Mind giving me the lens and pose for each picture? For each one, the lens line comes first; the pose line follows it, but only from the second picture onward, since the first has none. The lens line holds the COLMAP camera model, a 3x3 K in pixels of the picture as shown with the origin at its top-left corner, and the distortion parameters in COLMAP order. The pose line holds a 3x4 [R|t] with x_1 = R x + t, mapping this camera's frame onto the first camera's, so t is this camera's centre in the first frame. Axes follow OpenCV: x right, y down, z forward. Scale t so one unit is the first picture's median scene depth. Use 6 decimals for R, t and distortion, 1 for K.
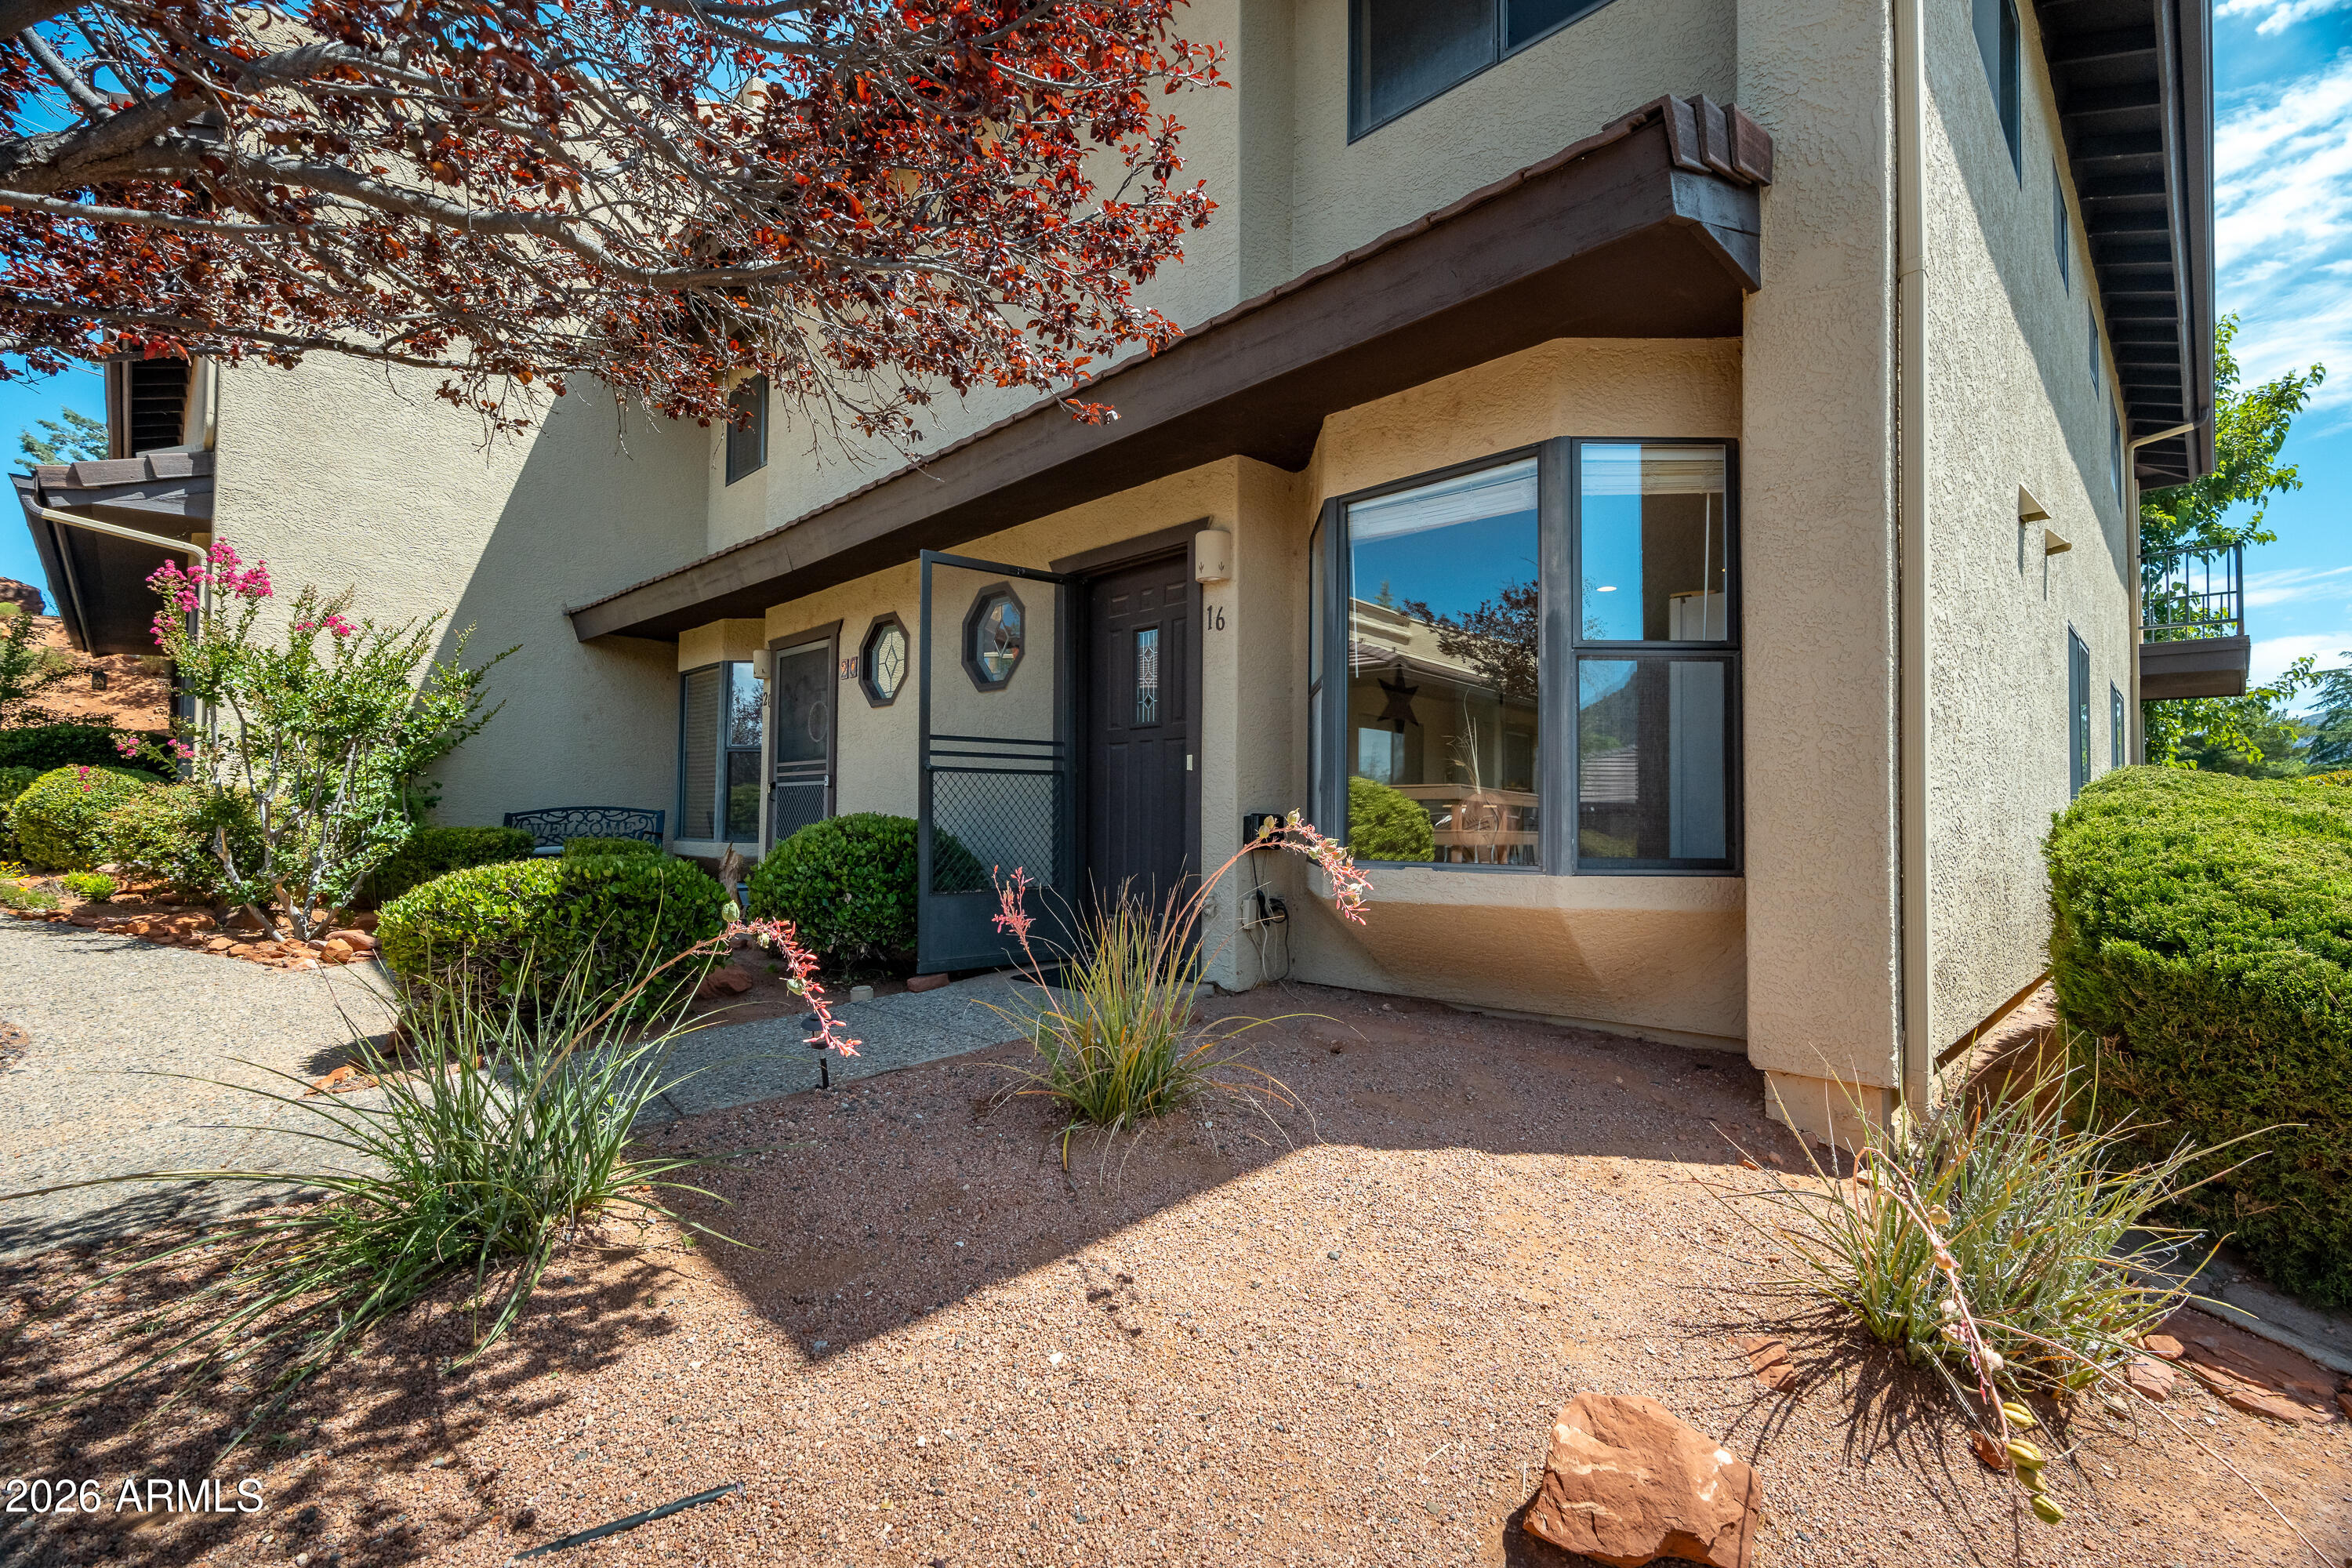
lens RADIAL K [[1046.2, 0, 1176.0], [0, 1046.2, 784.0], [0, 0, 1]] dist [0.000612, 0.000081]
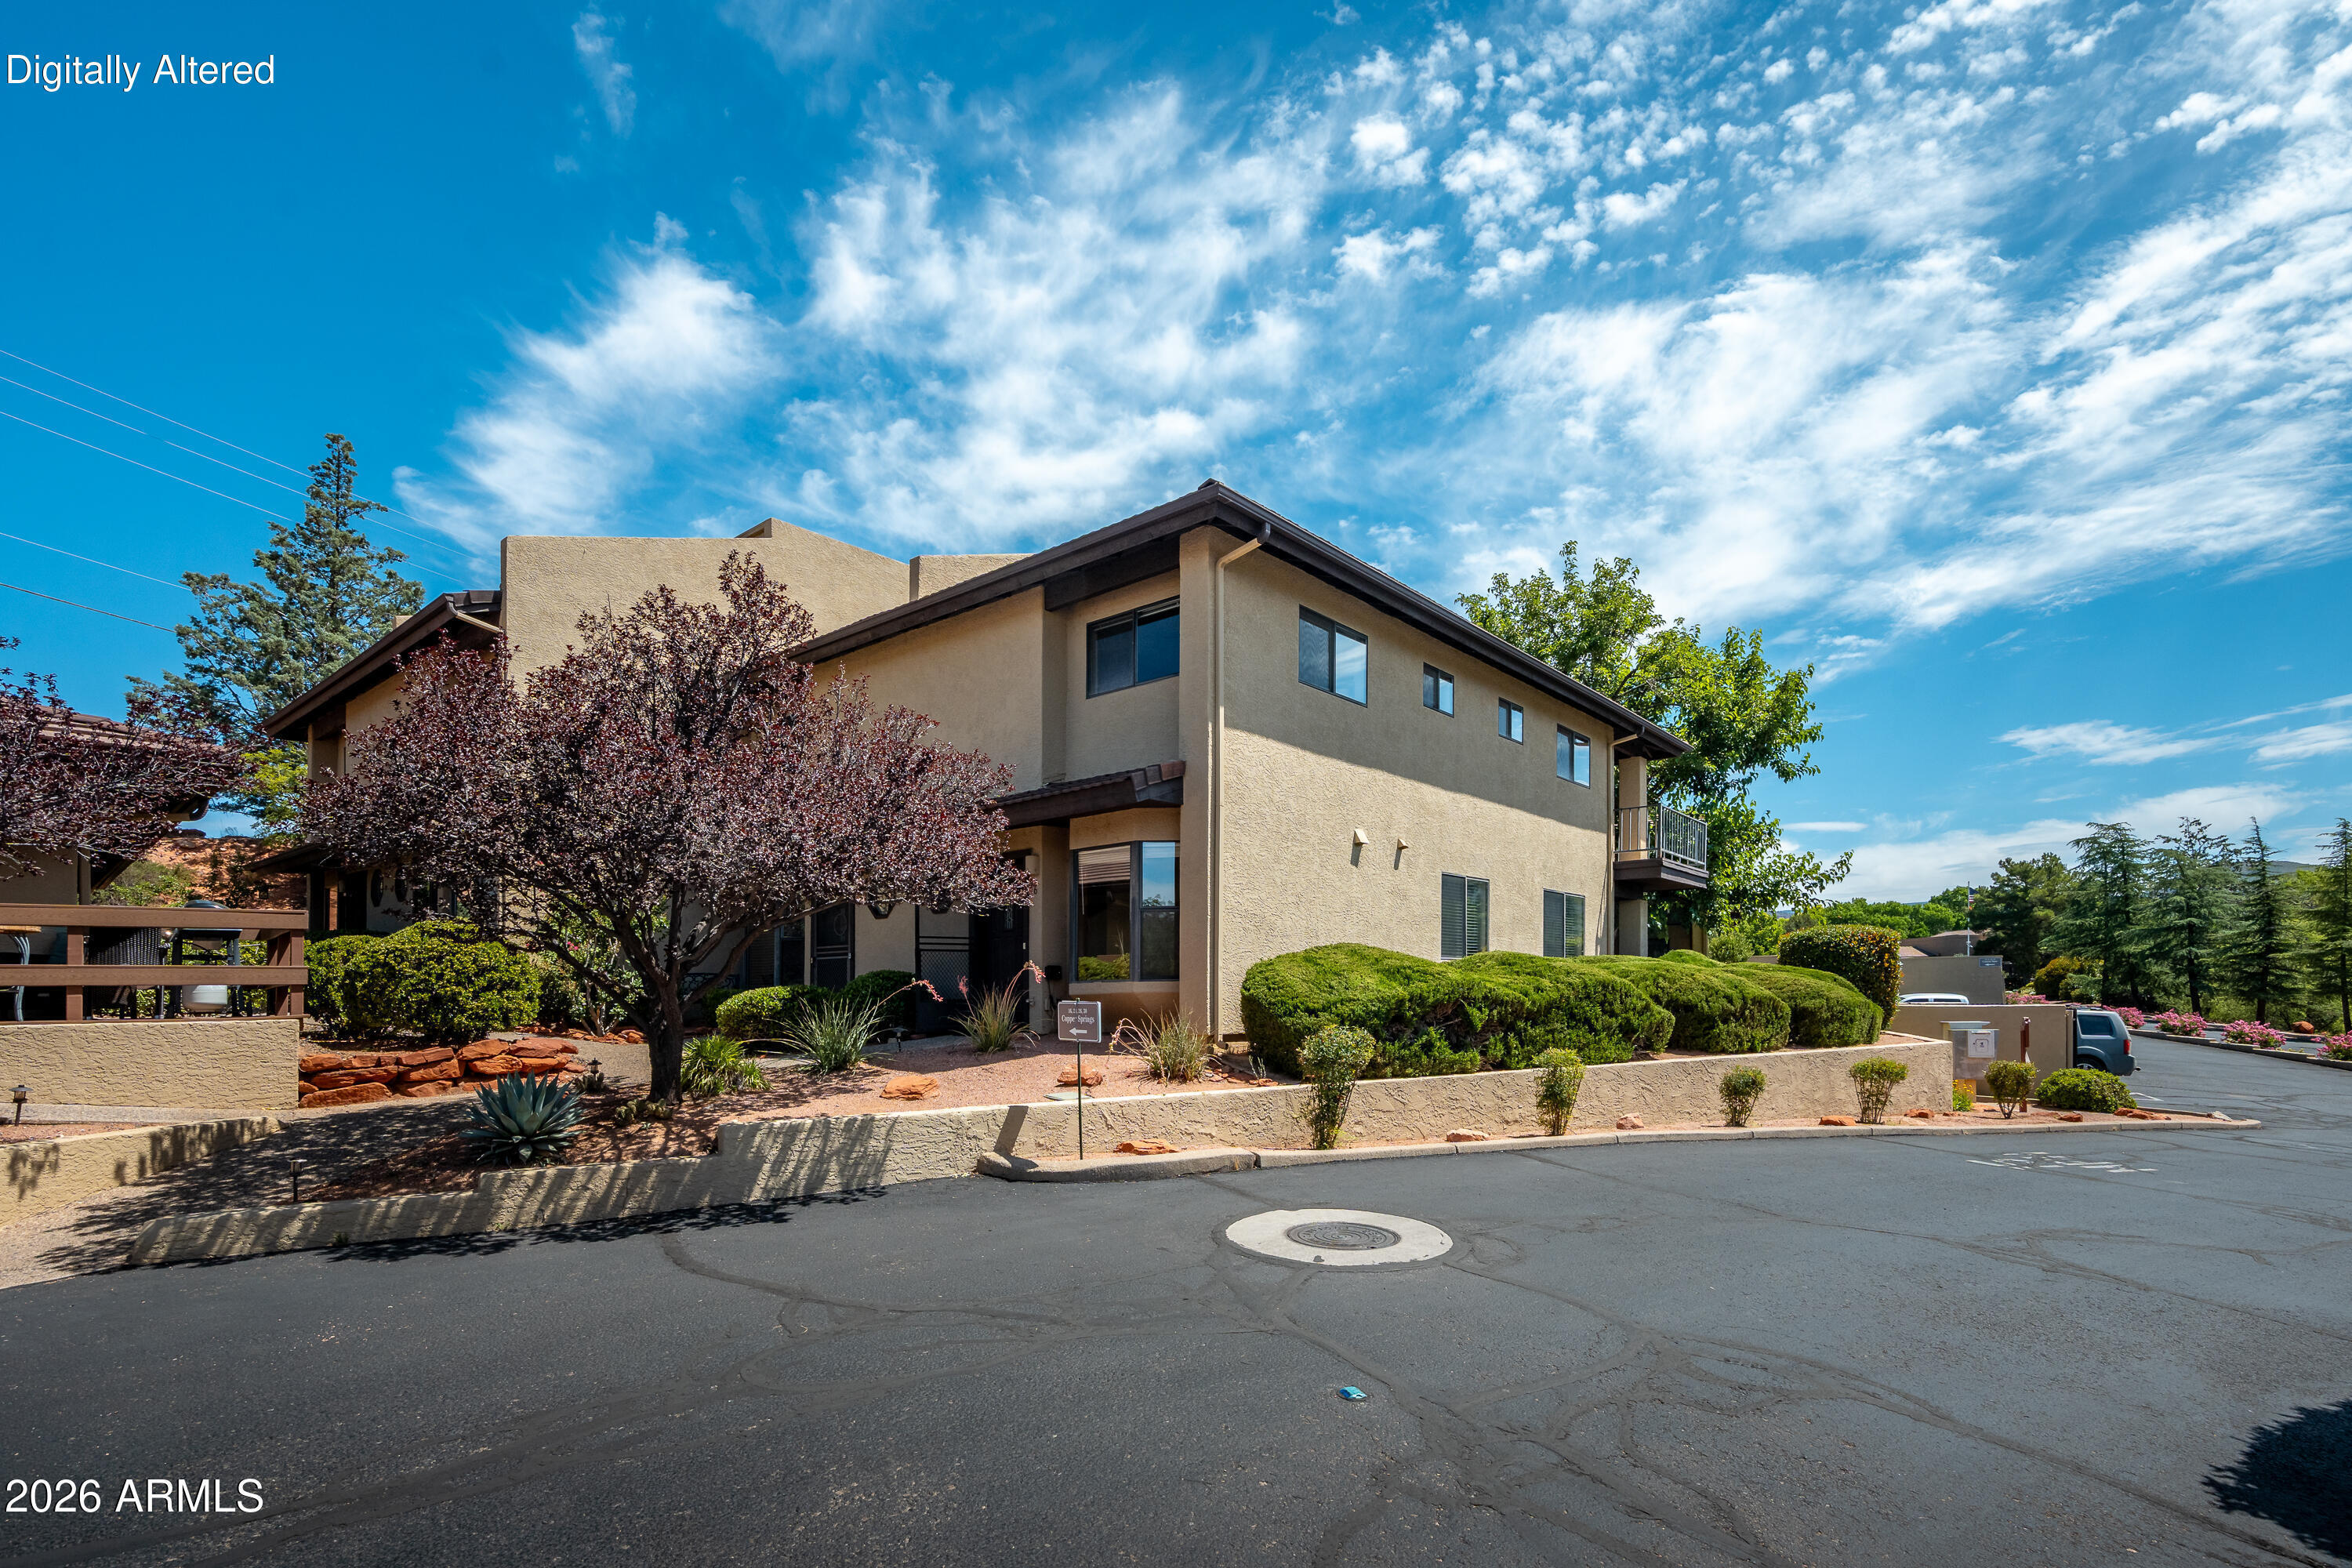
lens RADIAL K [[1046.2, 0, 1176.0], [0, 1046.2, 784.0], [0, 0, 1]] dist [0.000612, 0.000081]
pose [[0.995039, 0.001056, 0.099482, 0.173790], [0.015077, 0.986794, -0.161280, 0.010271], [-0.098338, 0.161980, 0.981882, -2.123464]]
